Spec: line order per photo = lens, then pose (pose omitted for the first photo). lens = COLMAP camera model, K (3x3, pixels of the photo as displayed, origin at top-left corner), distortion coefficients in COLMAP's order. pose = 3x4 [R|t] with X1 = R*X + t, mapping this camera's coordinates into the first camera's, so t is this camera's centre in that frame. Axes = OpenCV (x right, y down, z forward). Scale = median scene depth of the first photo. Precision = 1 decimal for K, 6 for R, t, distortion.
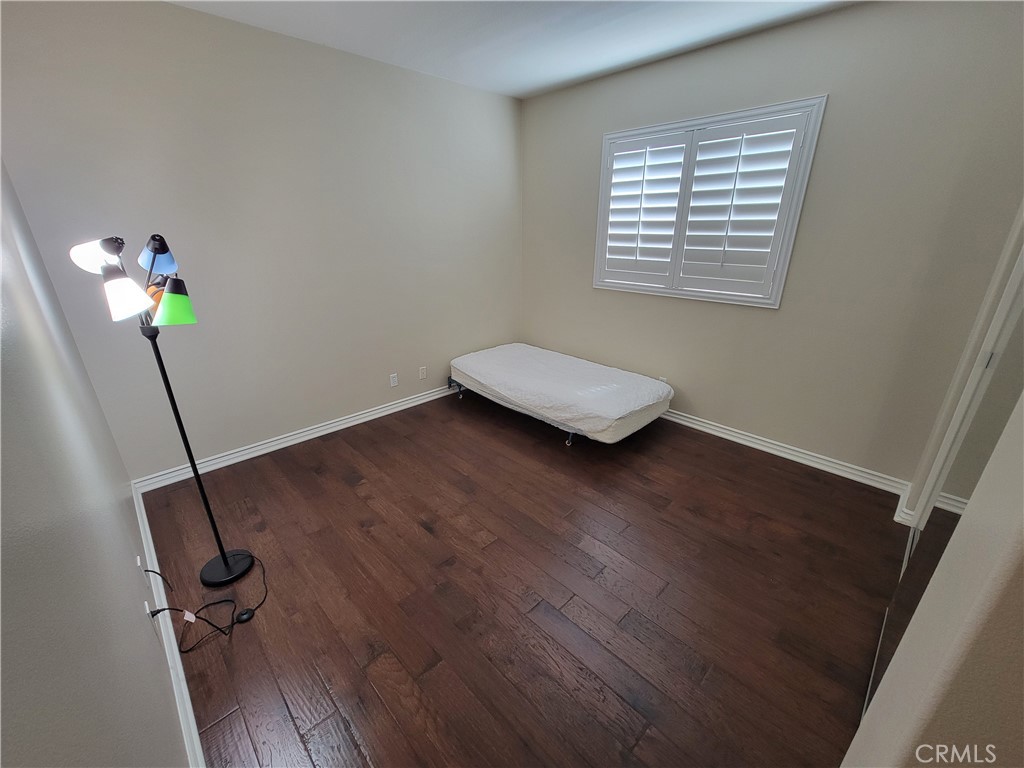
lens RADIAL K [[417.5, 0, 512.5], [0, 417.5, 385.4], [0, 0, 1]] dist [-0.001026, 0.000156]
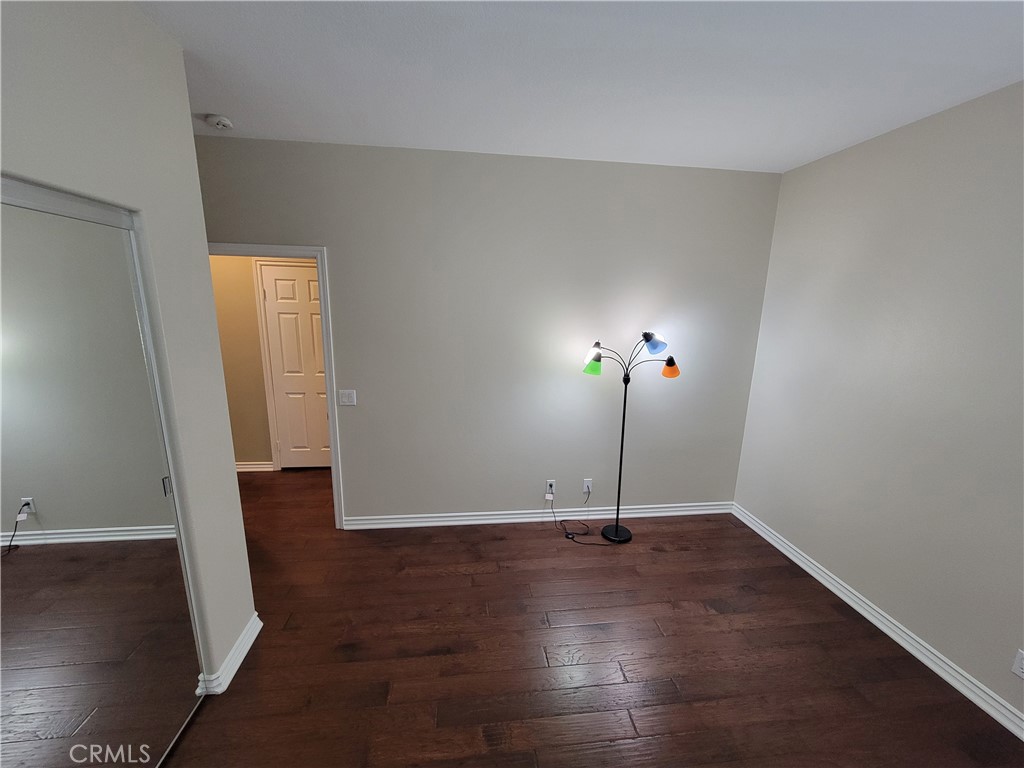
lens RADIAL K [[417.5, 0, 512.1], [0, 417.5, 387.3], [0, 0, 1]] dist [-0.001026, 0.000156]
pose [[-0.601172, 0.148345, -0.785230, 0.584885], [-0.303955, 0.866315, 0.396371, -0.452041], [0.739056, 0.476962, -0.475714, 1.007387]]
